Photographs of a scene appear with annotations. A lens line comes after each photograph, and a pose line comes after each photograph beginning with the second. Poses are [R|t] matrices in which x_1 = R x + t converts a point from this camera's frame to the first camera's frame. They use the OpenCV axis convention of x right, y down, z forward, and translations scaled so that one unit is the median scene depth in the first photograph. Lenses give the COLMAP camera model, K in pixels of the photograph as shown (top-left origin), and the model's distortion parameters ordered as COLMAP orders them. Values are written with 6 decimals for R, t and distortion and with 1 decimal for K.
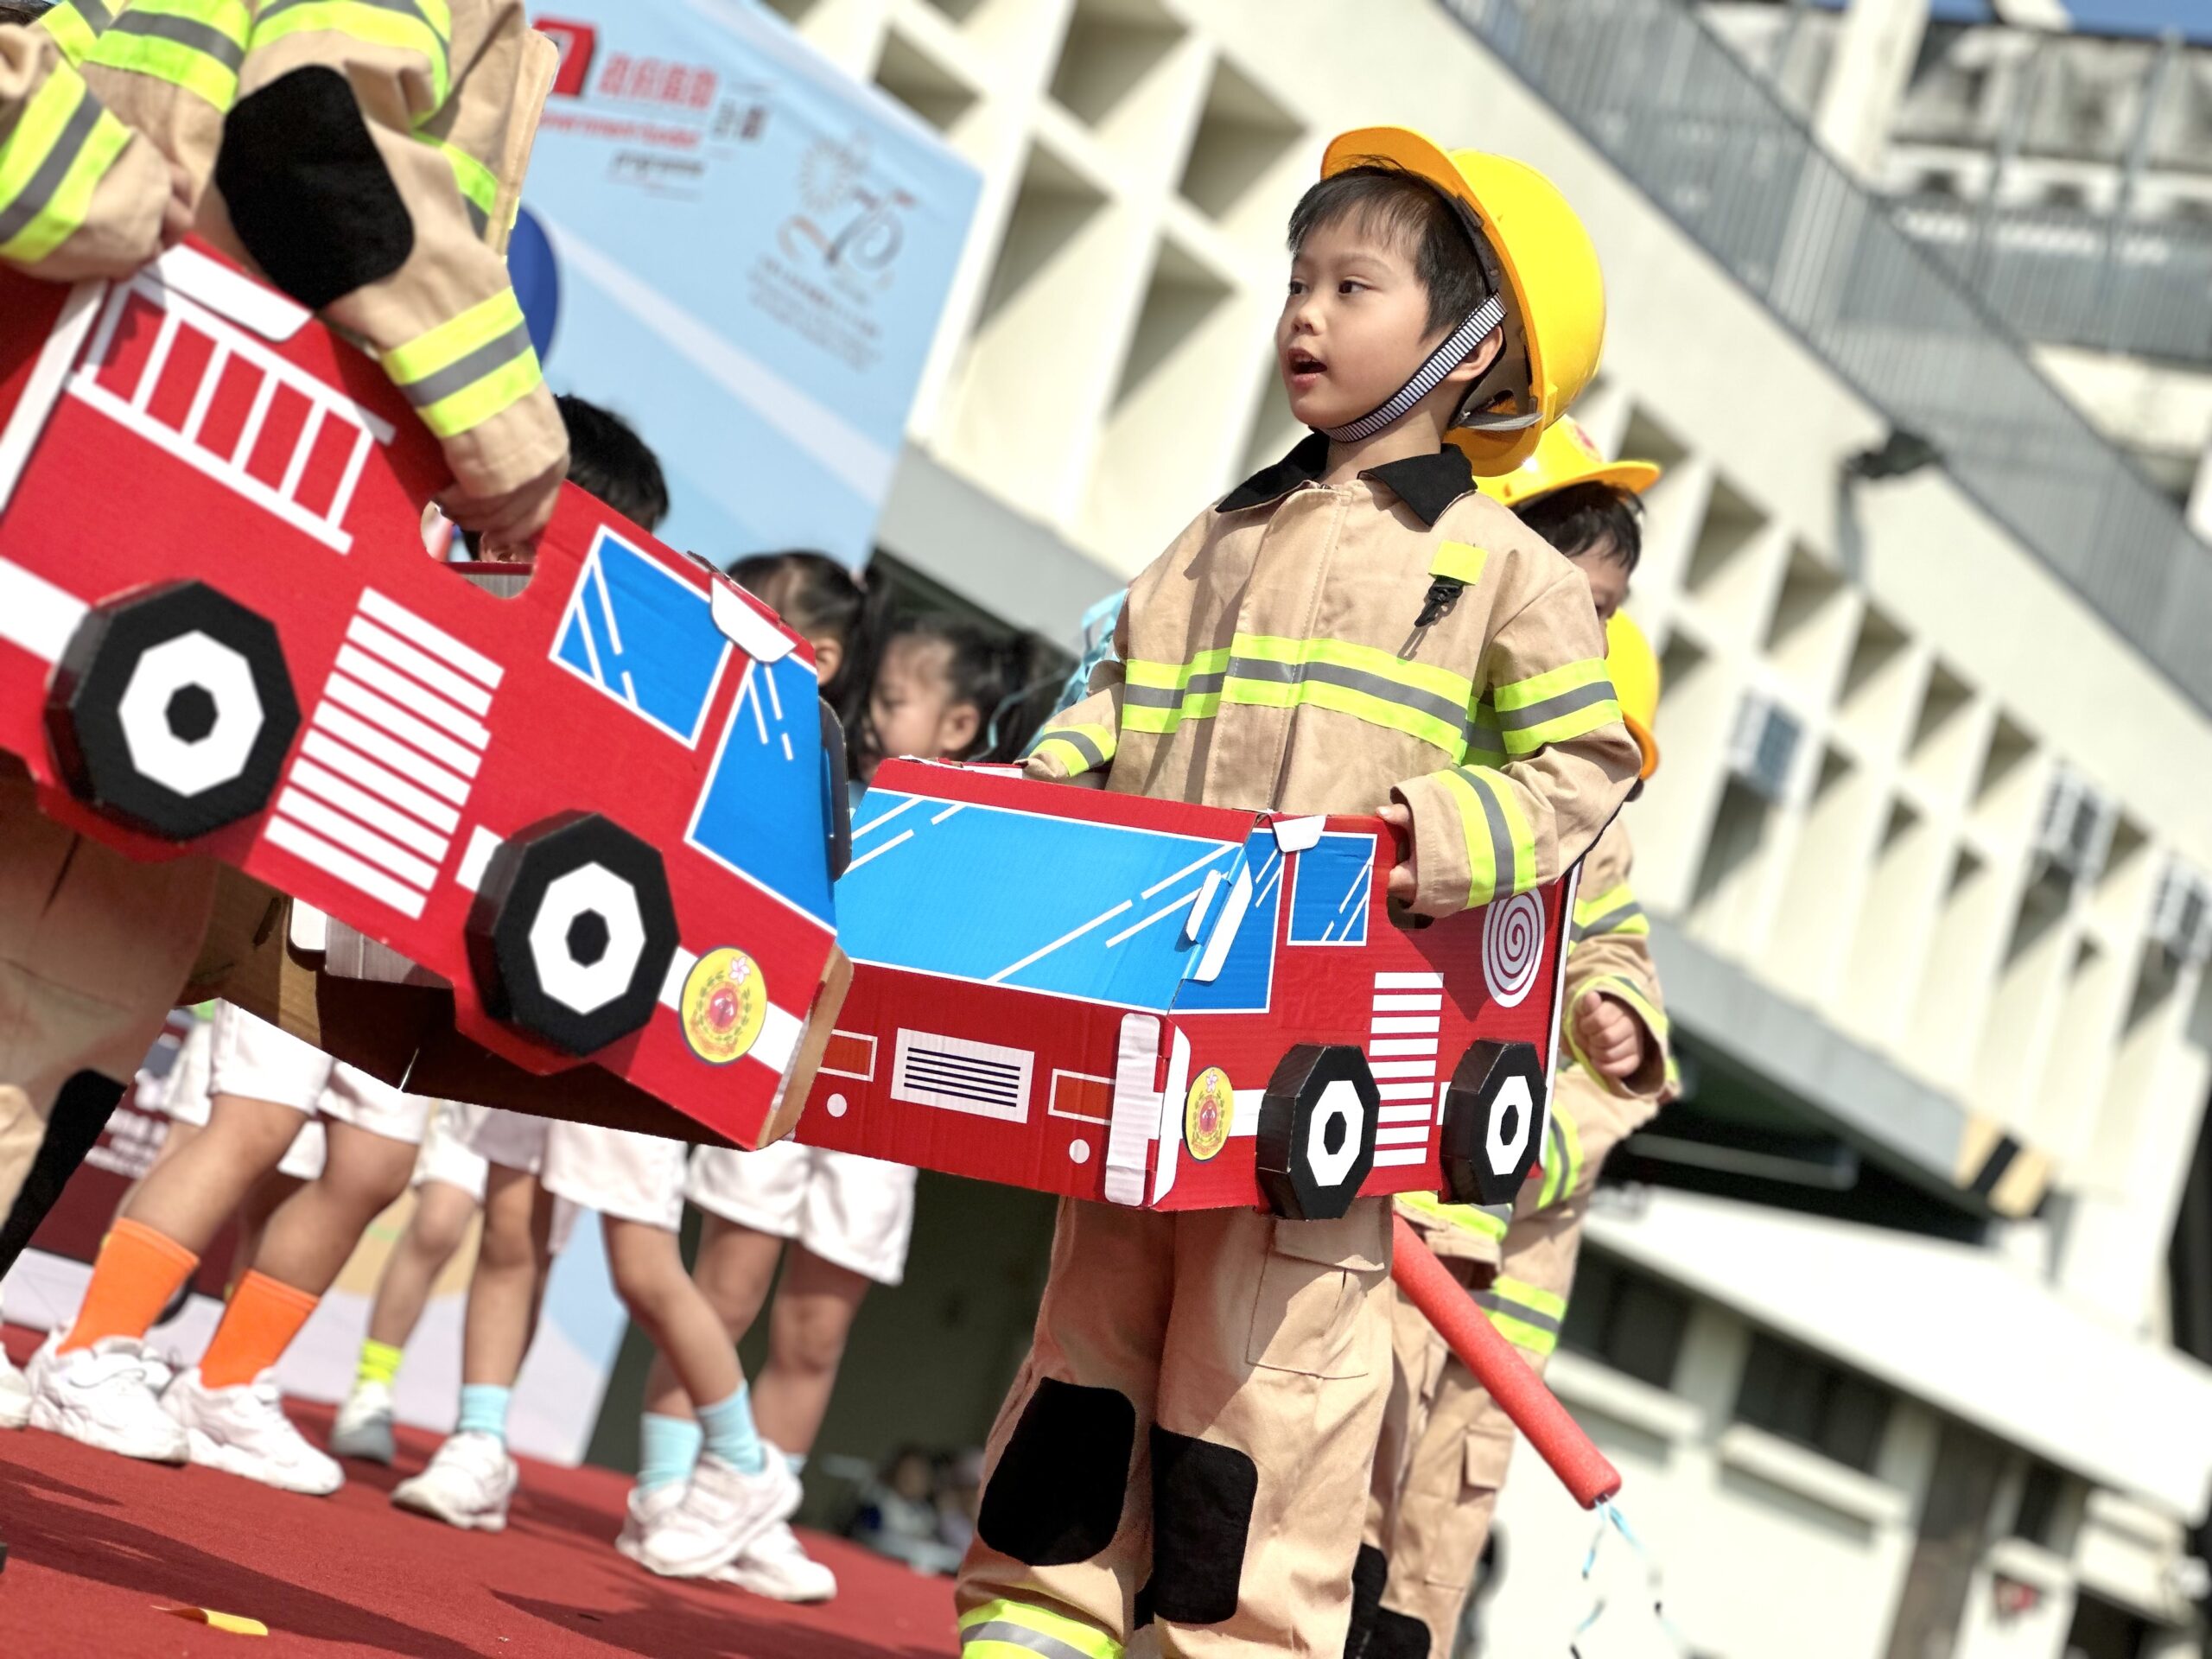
lens RADIAL K [[4961.4, 0, 1107.5], [0, 4961.4, 741.4], [0, 0, 1]] dist [0.224235, -0.323547]
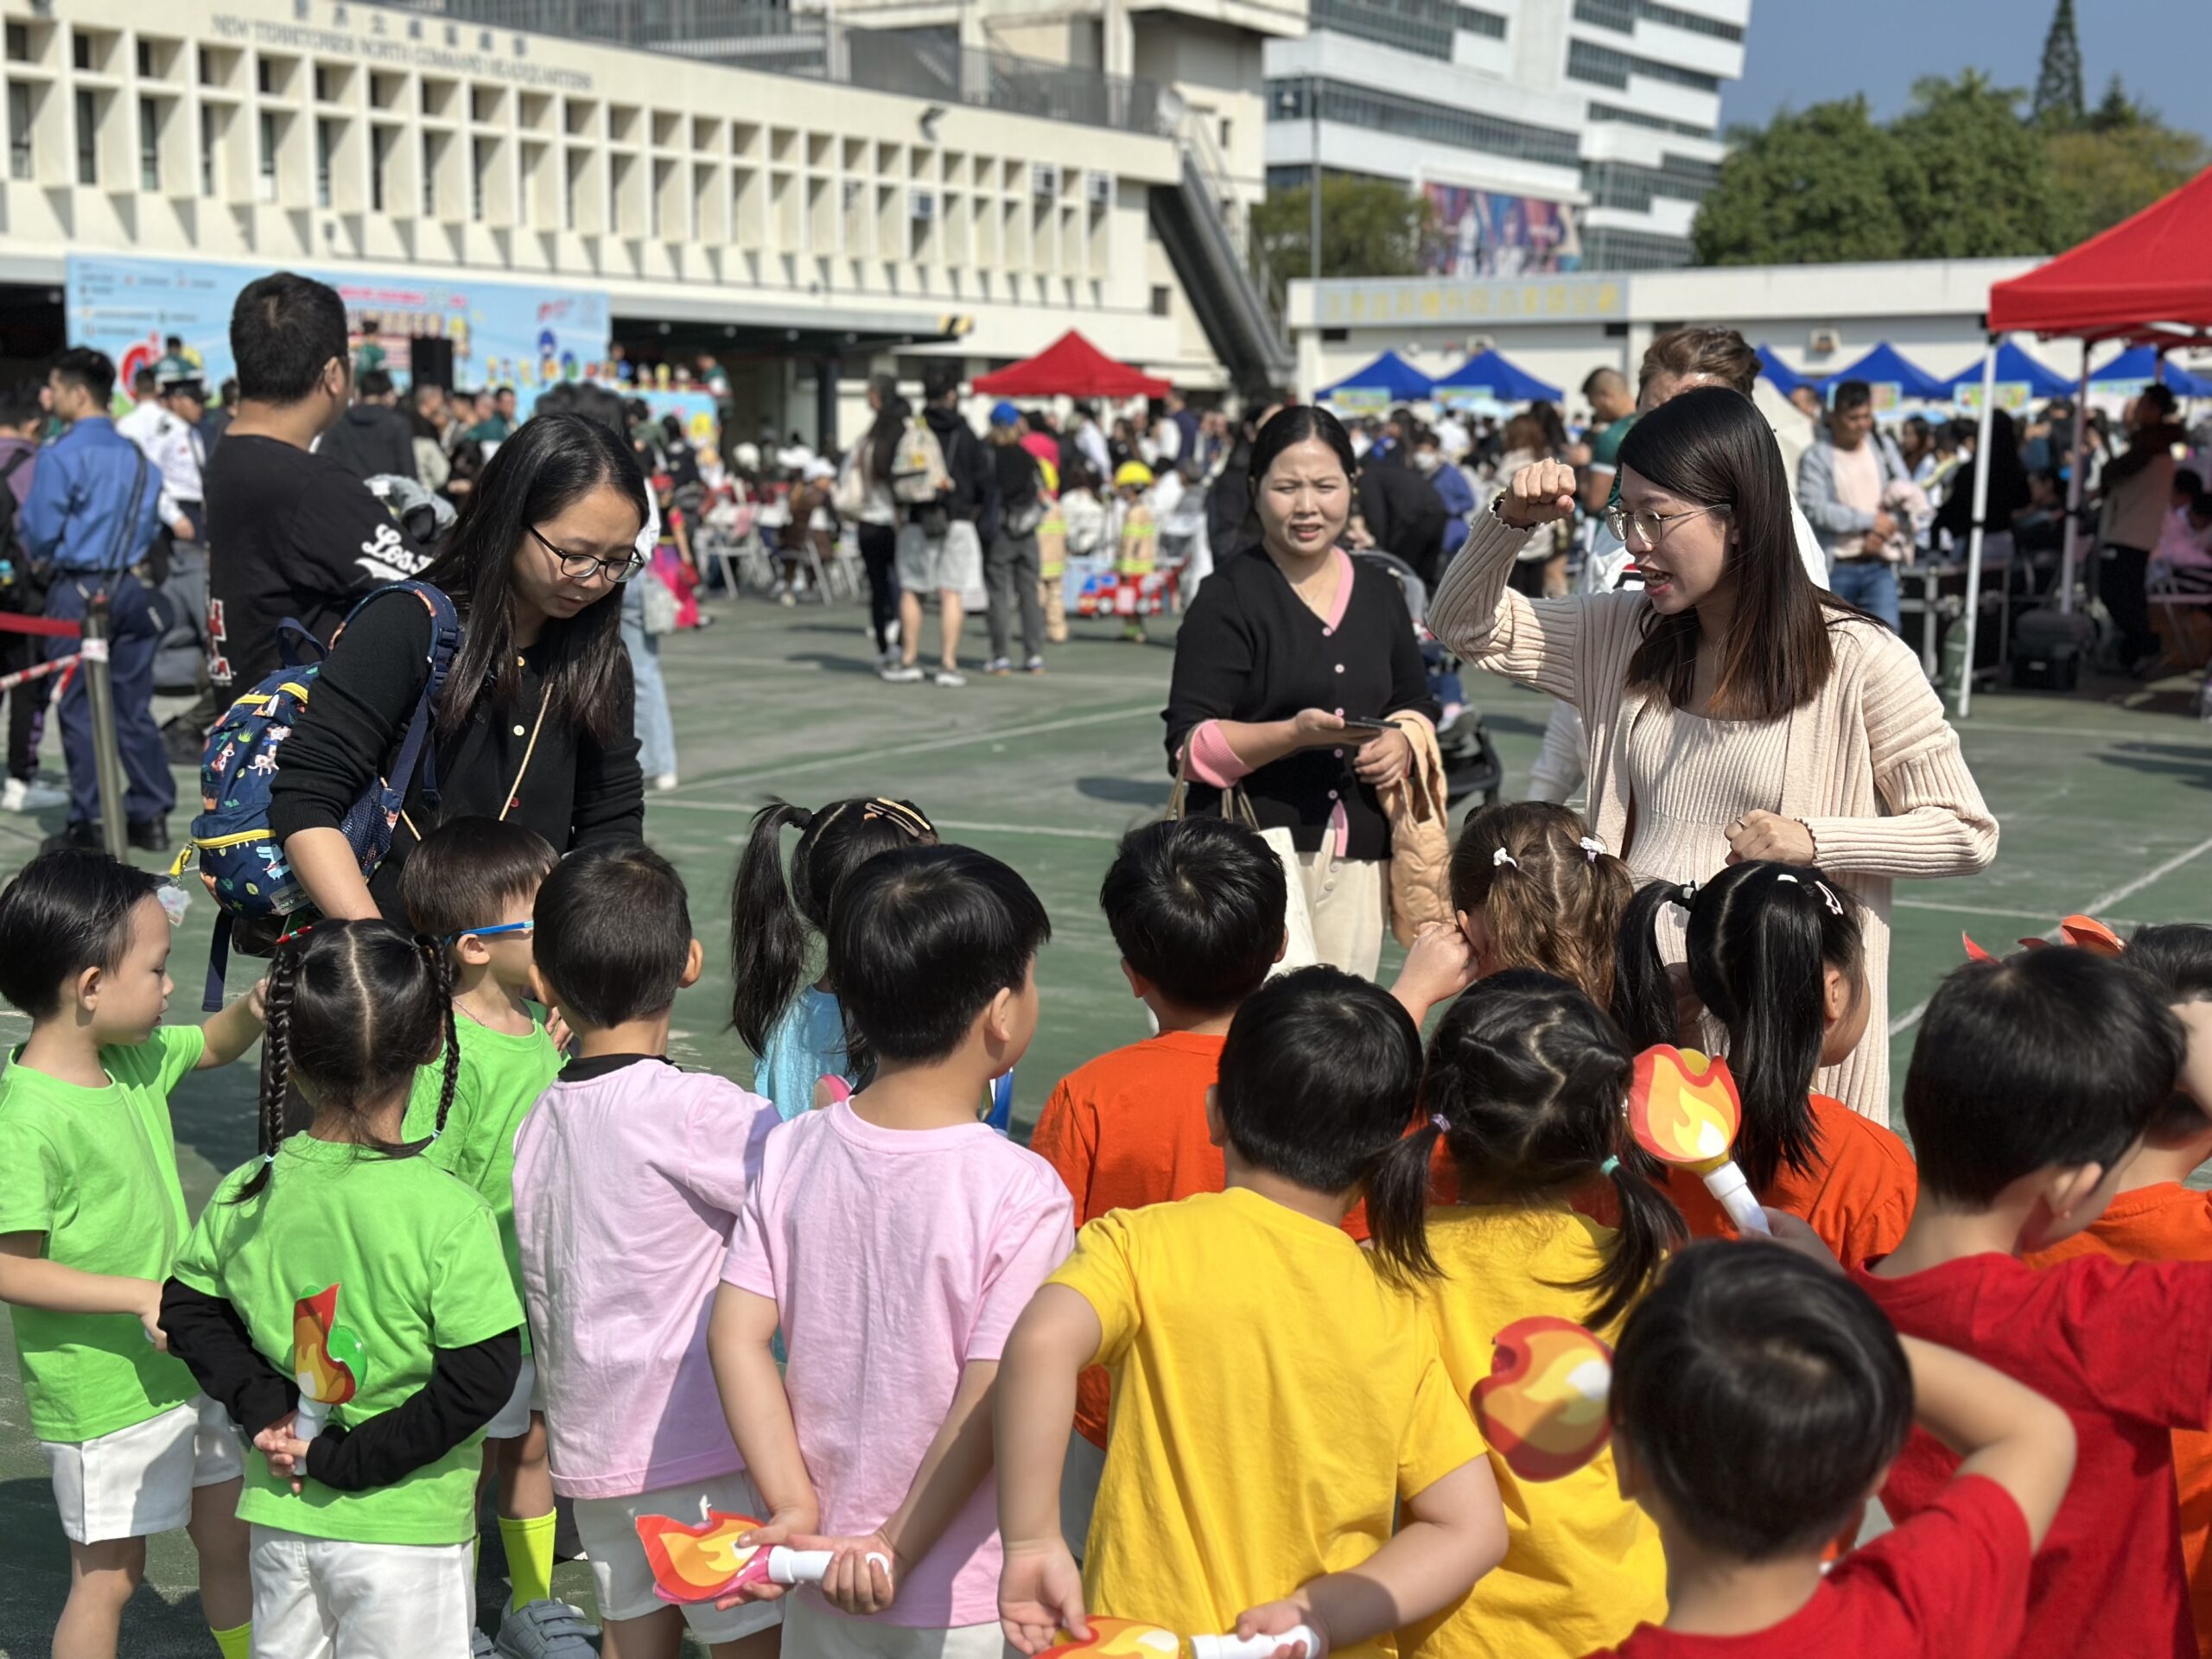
lens RADIAL K [[3096.1, 0, 1095.7], [0, 3096.1, 866.5], [0, 0, 1]] dist [0.185756, -0.406398]
pose [[0.959577, -0.275419, -0.057940, 0.234496], [0.280547, 0.919563, 0.275131, -0.135135], [-0.022497, -0.280264, 0.959659, -1.216184]]
